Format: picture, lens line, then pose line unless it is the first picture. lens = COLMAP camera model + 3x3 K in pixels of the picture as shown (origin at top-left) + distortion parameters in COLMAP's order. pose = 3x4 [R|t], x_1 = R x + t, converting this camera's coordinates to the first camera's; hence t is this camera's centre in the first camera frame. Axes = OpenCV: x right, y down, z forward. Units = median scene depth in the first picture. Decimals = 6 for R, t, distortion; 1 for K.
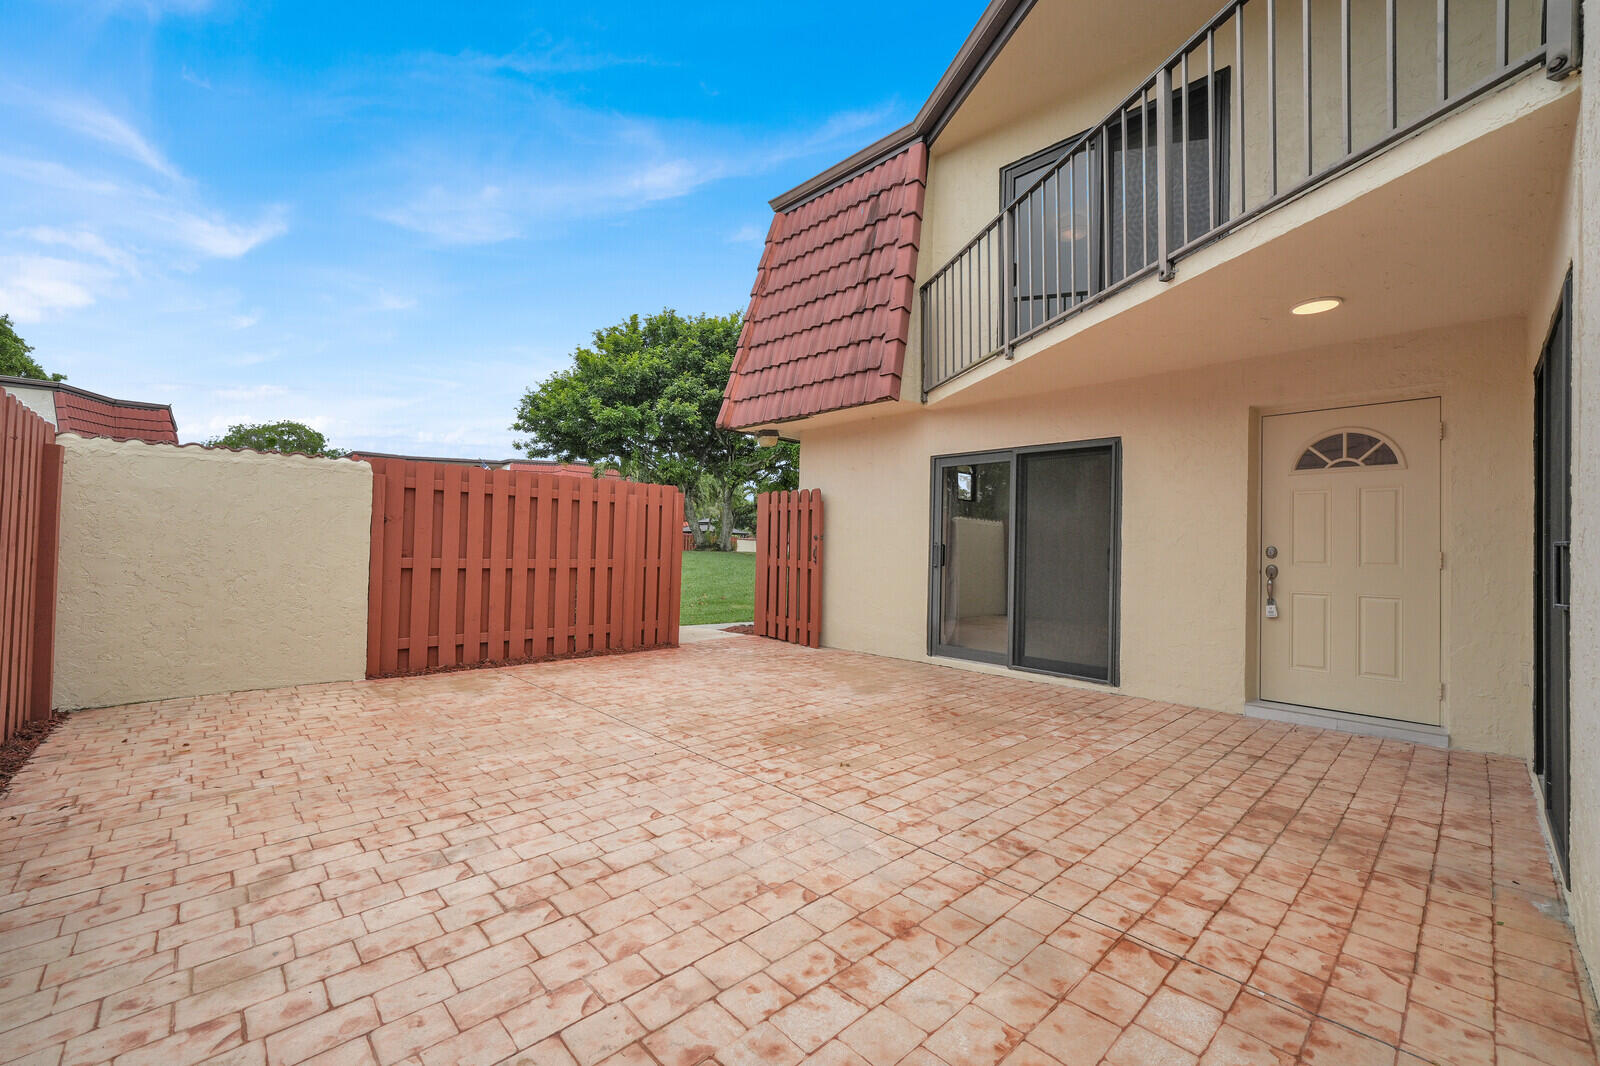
lens RADIAL K [[645.6, 0, 795.9], [0, 645.6, 534.7], [0, 0, 1]] dist [-0.009885, 0.005895]
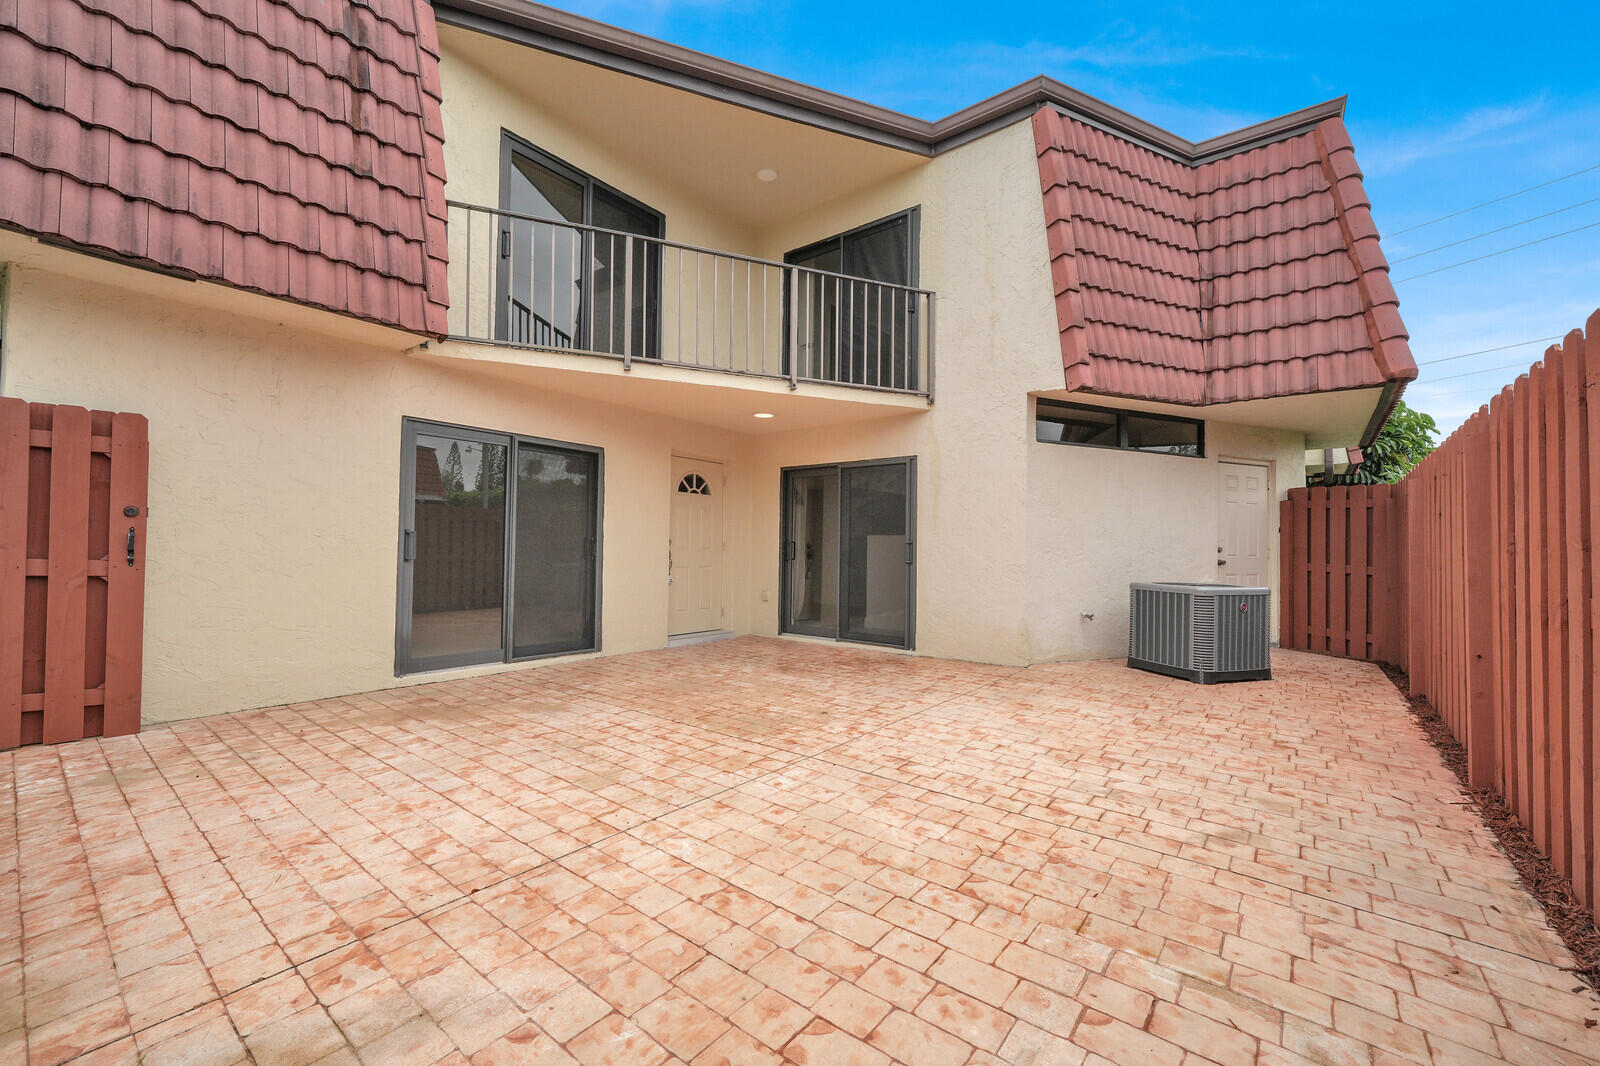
lens RADIAL K [[645.6, 0, 795.9], [0, 645.6, 534.7], [0, 0, 1]] dist [-0.009885, 0.005895]
pose [[-0.144515, 0.003187, 0.989497, -1.311074], [-0.036689, 0.999290, -0.008577, 0.017303], [-0.988822, -0.037544, -0.144295, 1.385455]]
